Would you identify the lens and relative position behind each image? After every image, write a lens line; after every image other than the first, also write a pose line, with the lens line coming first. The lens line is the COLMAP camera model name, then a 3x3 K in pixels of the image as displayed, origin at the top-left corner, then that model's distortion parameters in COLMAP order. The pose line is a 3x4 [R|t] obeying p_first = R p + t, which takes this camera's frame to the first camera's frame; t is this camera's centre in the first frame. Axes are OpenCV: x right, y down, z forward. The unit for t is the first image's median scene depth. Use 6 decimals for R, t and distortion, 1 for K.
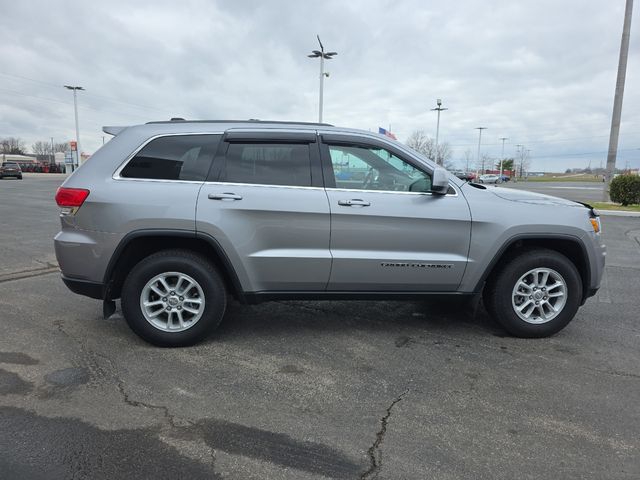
lens RADIAL K [[516.3, 0, 320.0], [0, 516.3, 240.0], [0, 0, 1]] dist [0.039914, -0.000748]
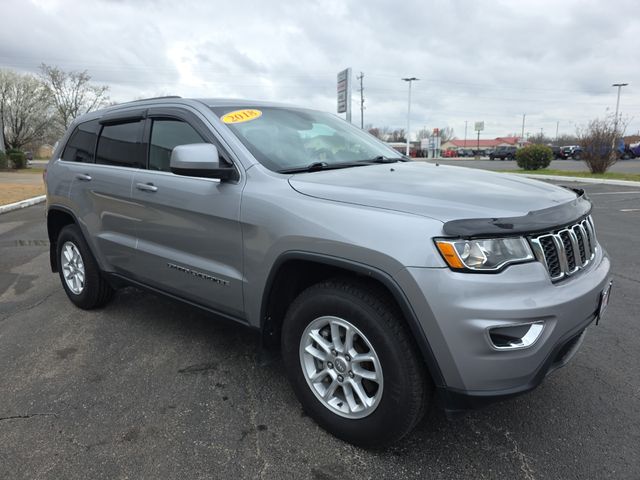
lens RADIAL K [[496.7, 0, 320.1], [0, 496.7, 220.7], [0, 0, 1]] dist [0.000051, 0.001578]
pose [[0.626215, 0.084654, -0.775041, 0.799267], [-0.084765, 0.995587, 0.040255, -0.066852], [0.775029, 0.040488, 0.630628, 0.636570]]
